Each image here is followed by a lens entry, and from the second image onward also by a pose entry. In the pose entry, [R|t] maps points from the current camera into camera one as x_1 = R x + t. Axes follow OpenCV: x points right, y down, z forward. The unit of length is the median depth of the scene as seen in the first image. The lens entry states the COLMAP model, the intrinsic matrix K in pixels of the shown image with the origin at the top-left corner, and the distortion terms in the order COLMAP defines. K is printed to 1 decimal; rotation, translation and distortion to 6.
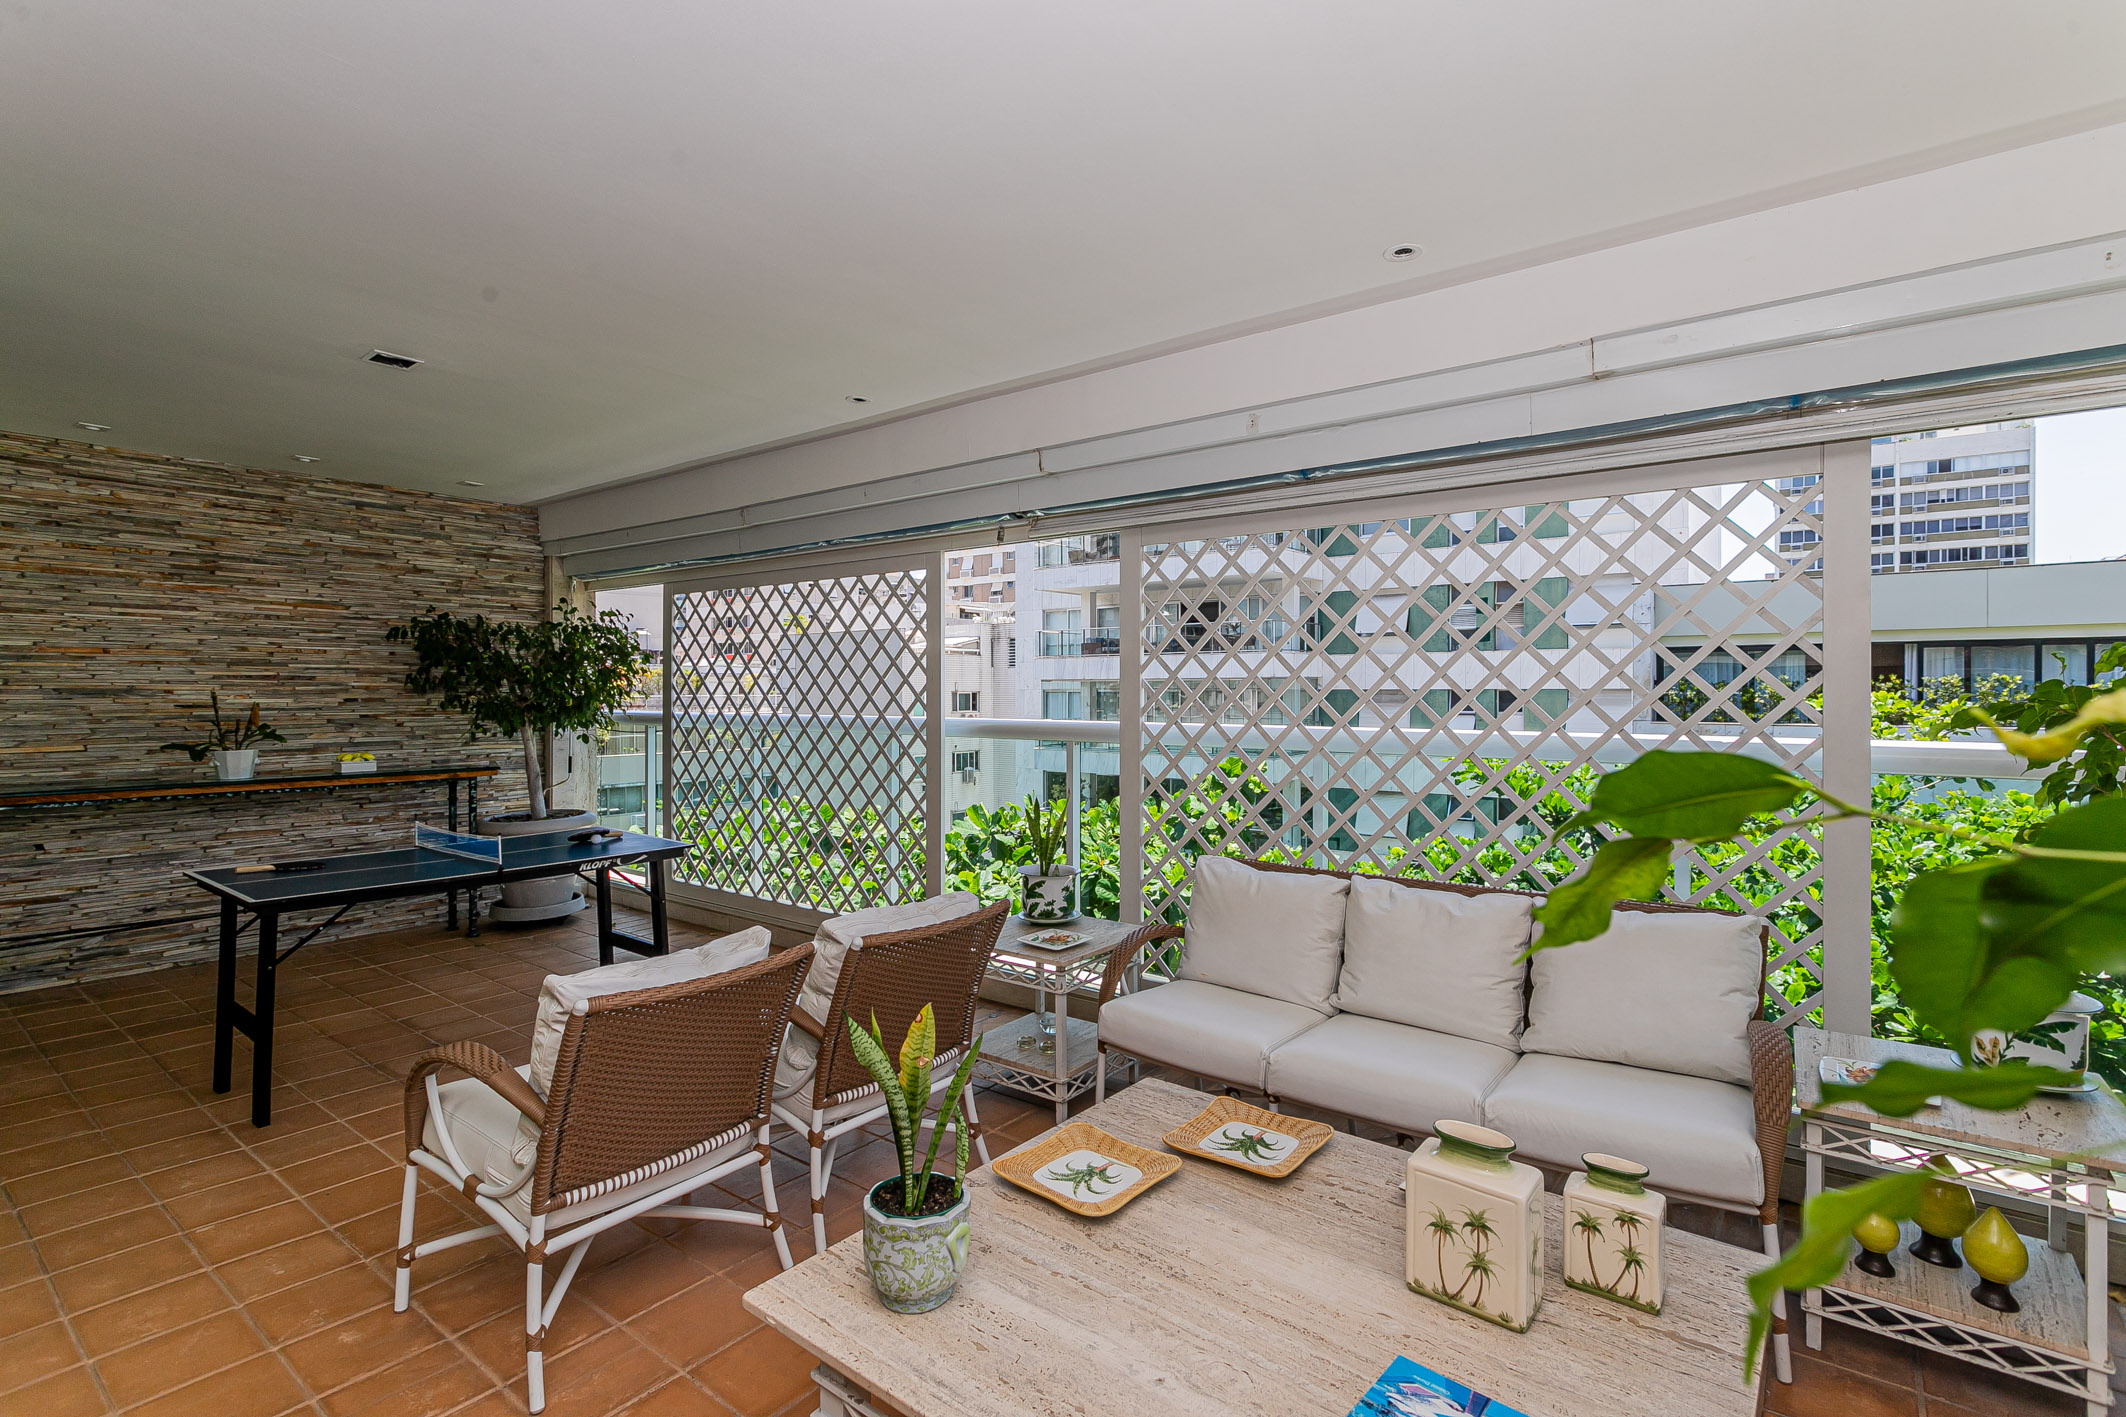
lens RADIAL K [[1002.4, 0, 1069.2], [0, 1002.4, 704.7], [0, 0, 1]] dist [-0.000257, 0.000531]
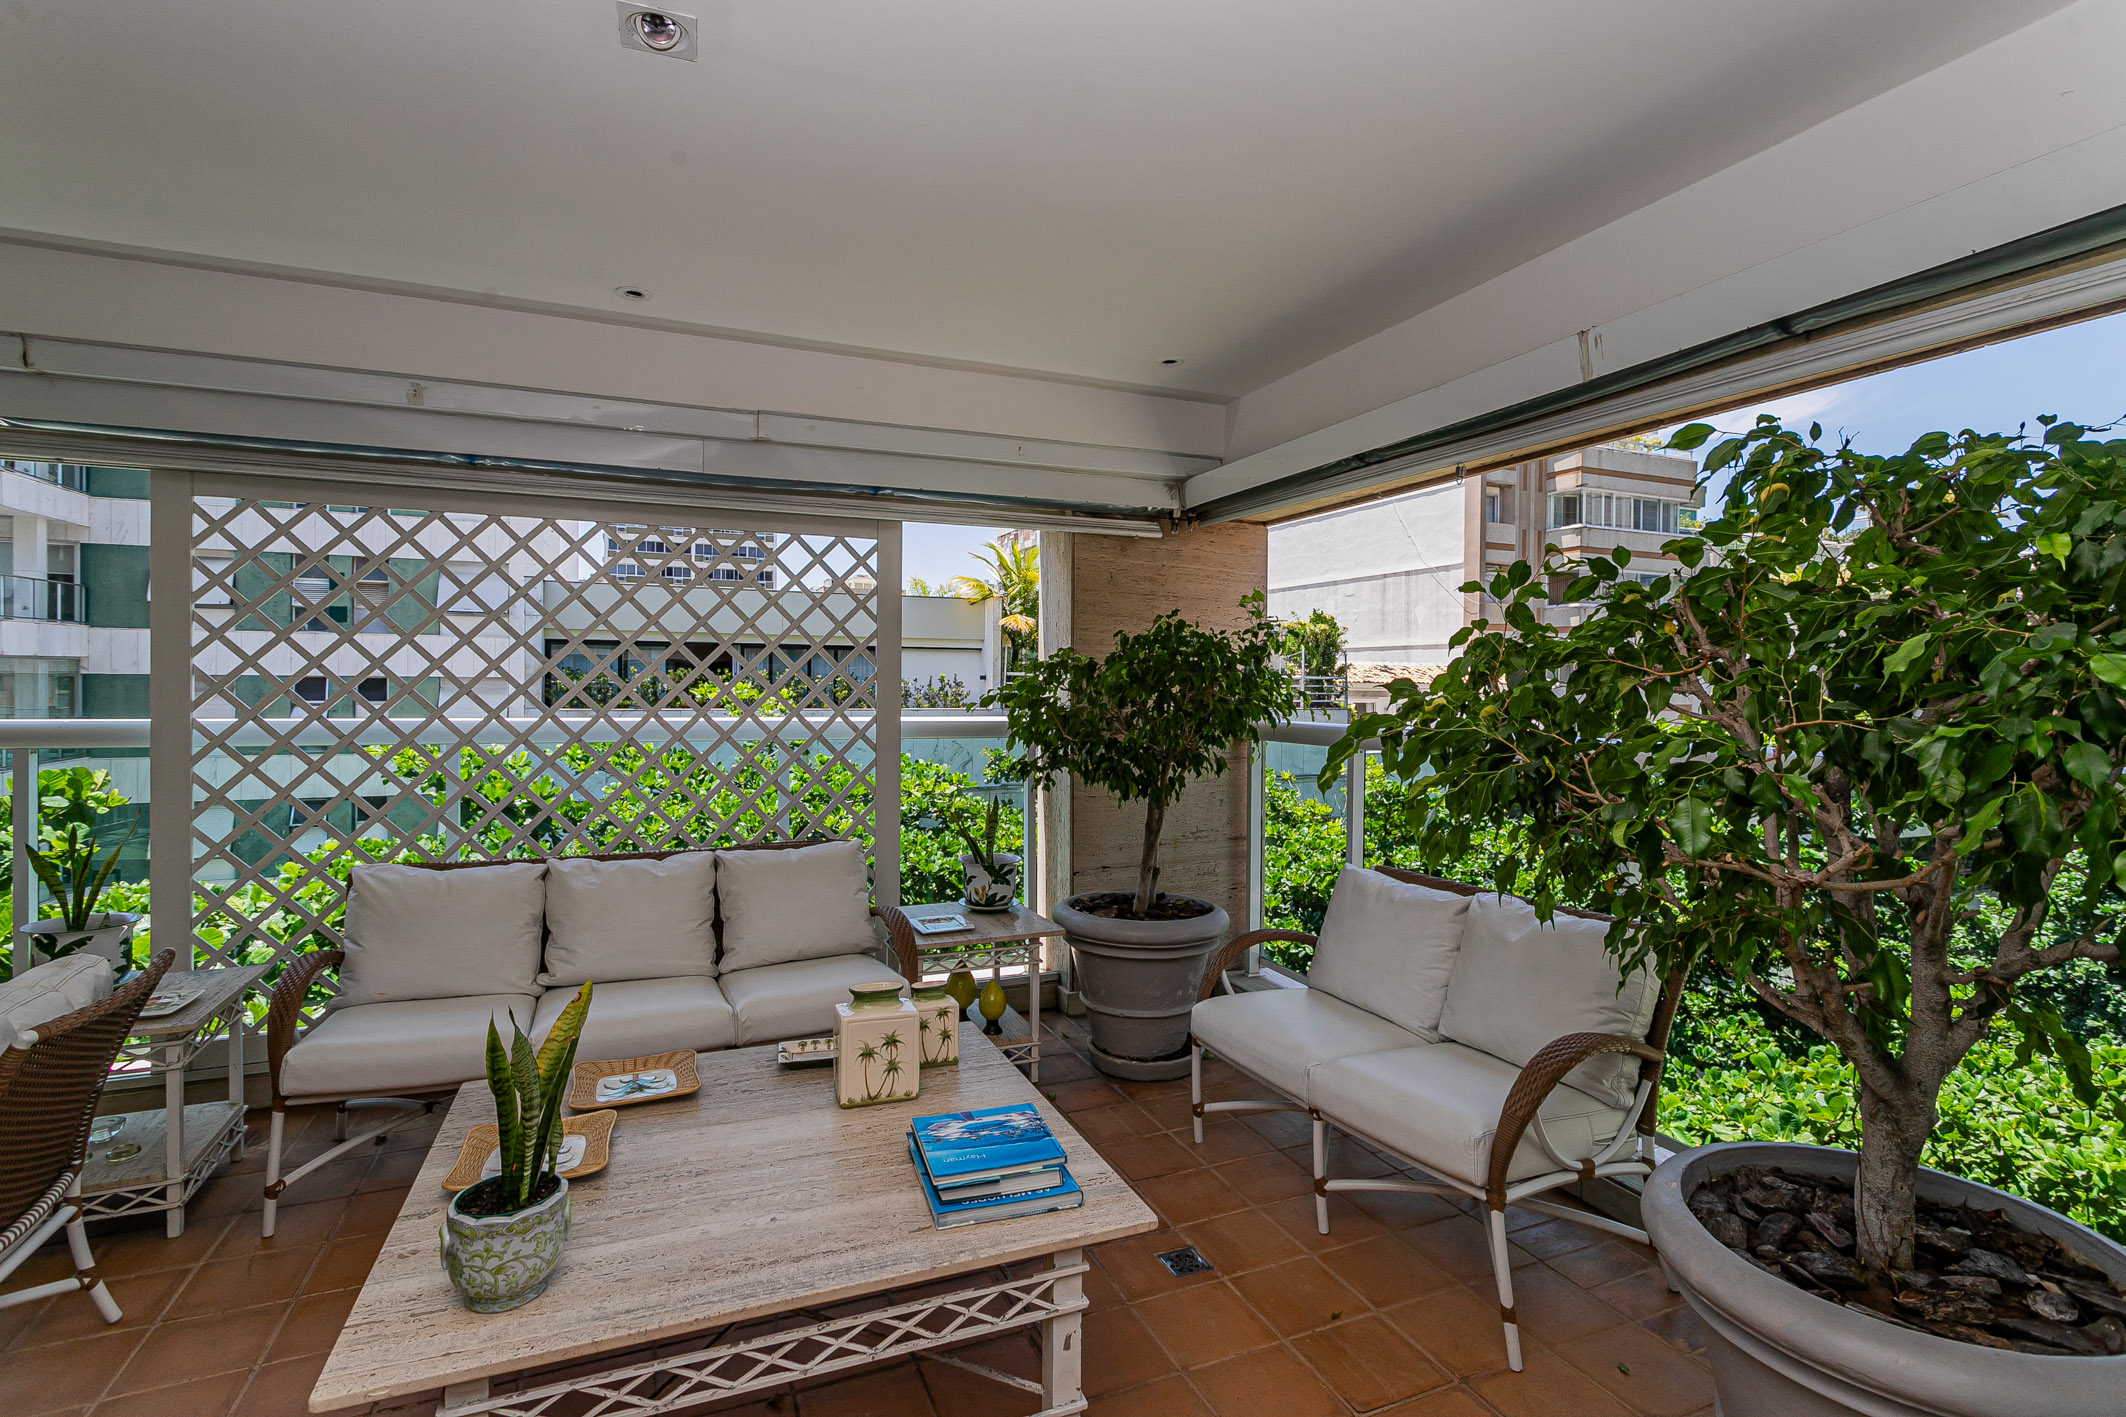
lens RADIAL K [[1002.4, 0, 1075.1], [0, 1002.4, 702.9], [0, 0, 1]] dist [-0.000257, 0.000531]
pose [[0.481520, -0.010536, 0.876372, -0.625123], [0.002119, 0.999939, 0.010857, -0.004466], [-0.876432, -0.003371, 0.481513, 0.027560]]
